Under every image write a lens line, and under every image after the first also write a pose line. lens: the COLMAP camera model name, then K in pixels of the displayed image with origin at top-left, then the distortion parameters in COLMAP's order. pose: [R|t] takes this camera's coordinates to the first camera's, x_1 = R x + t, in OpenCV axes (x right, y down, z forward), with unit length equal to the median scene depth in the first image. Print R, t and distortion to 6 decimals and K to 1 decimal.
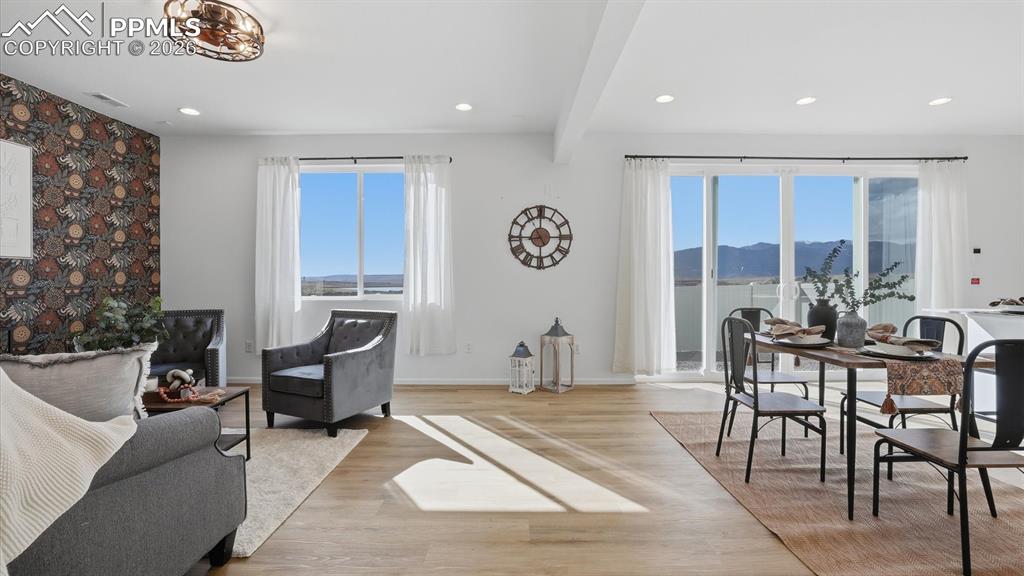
lens RADIAL K [[446.5, 0, 509.2], [0, 446.5, 281.3], [0, 0, 1]] dist [-0.050179, 0.019025]
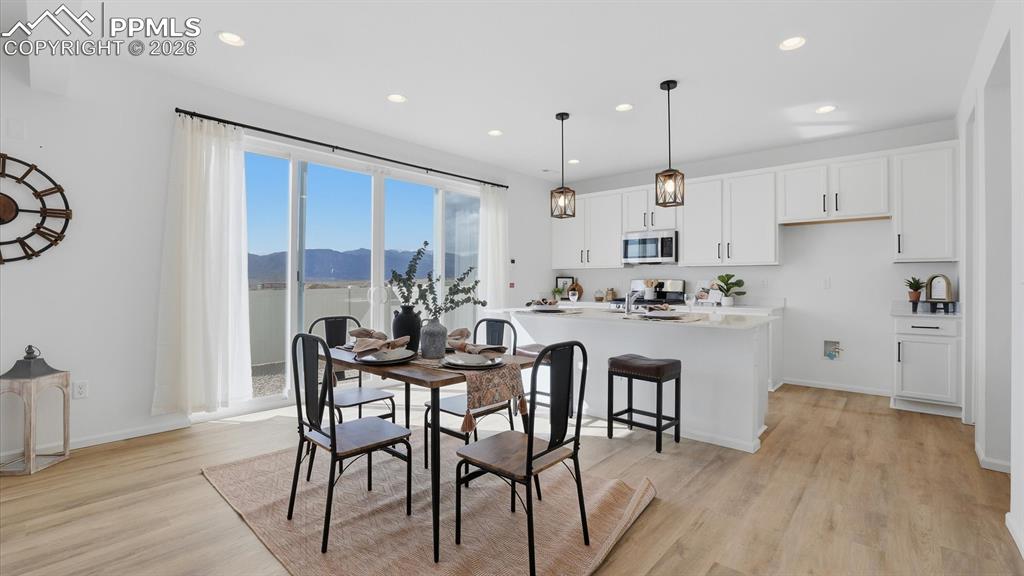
lens RADIAL K [[446.5, 0, 509.2], [0, 446.5, 281.3], [0, 0, 1]] dist [-0.050179, 0.019025]
pose [[0.667356, 0.007707, 0.744699, 0.170365], [-0.002960, 0.999966, -0.007697, -0.003346], [-0.744733, 0.002932, 0.667357, 0.227555]]
